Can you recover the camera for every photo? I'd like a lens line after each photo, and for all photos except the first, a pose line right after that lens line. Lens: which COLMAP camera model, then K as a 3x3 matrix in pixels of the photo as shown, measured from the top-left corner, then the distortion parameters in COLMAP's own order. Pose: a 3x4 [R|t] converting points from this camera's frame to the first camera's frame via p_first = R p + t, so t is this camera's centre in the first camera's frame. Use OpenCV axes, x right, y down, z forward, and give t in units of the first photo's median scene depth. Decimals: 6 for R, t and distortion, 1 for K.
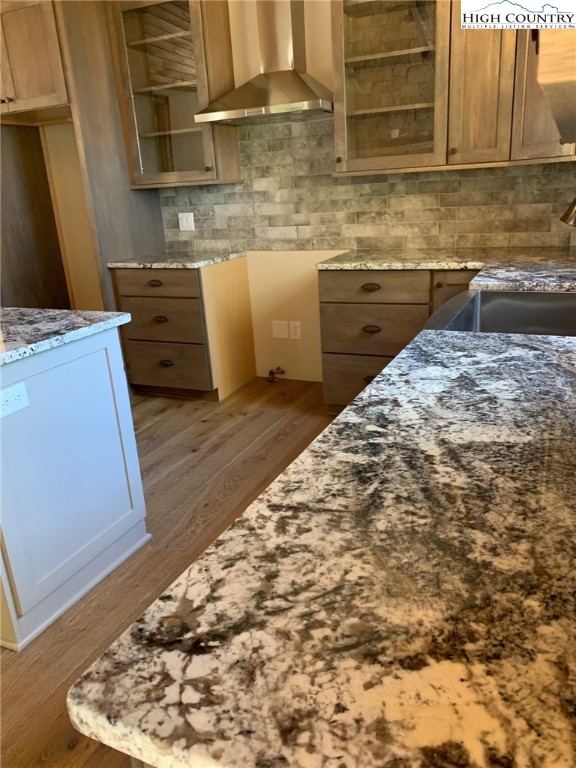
lens RADIAL K [[586.3, 0, 291.5], [0, 586.3, 387.8], [0, 0, 1]] dist [0.039605, -0.055413]
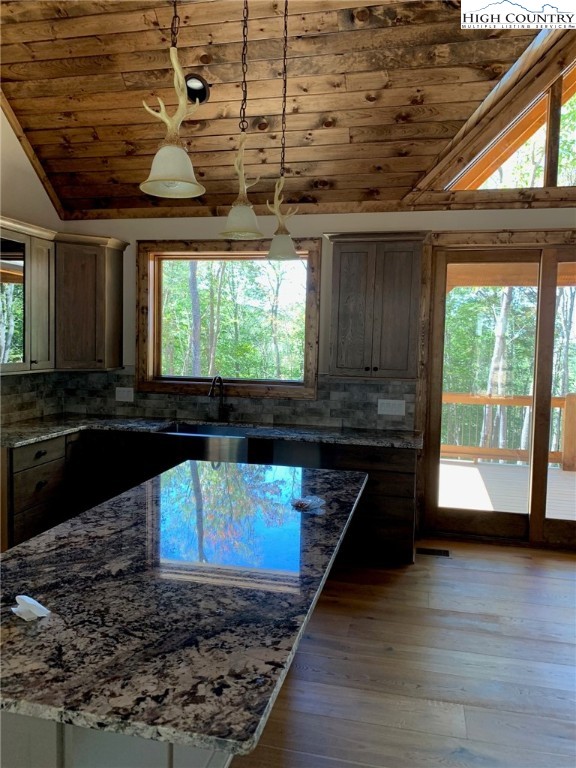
lens RADIAL K [[586.3, 0, 288.6], [0, 586.3, 383.3], [0, 0, 1]] dist [0.039605, -0.055413]
pose [[-0.203258, -0.023713, 0.978838, -1.285705], [0.308793, 0.947136, 0.087067, -0.258751], [-0.929157, 0.319955, -0.185191, 0.639488]]
